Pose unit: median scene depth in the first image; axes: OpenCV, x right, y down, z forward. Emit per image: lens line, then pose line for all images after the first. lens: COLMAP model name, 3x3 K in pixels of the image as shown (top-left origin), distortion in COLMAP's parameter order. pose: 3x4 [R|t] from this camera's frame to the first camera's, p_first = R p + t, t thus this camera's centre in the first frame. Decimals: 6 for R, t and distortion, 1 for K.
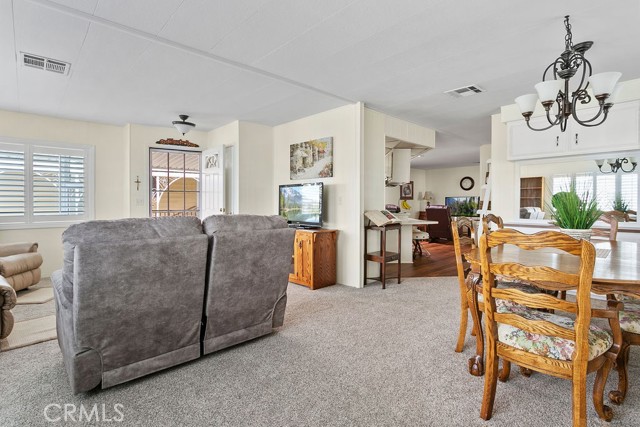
lens RADIAL K [[317.5, 0, 320.5], [0, 317.5, 207.3], [0, 0, 1]] dist [-0.026002, 0.009404]
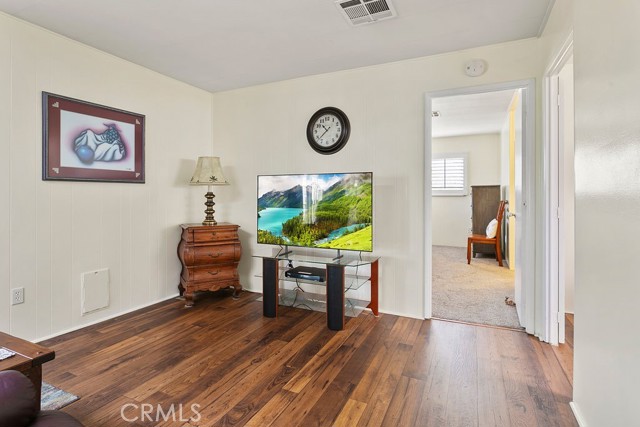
lens RADIAL K [[317.5, 0, 326.3], [0, 317.5, 195.5], [0, 0, 1]] dist [-0.026002, 0.009404]
pose [[0.930047, 0.005519, 0.367400, 0.341675], [-0.000975, 0.999921, -0.012553, -0.010972], [-0.367440, 0.011317, 0.929978, 0.700269]]
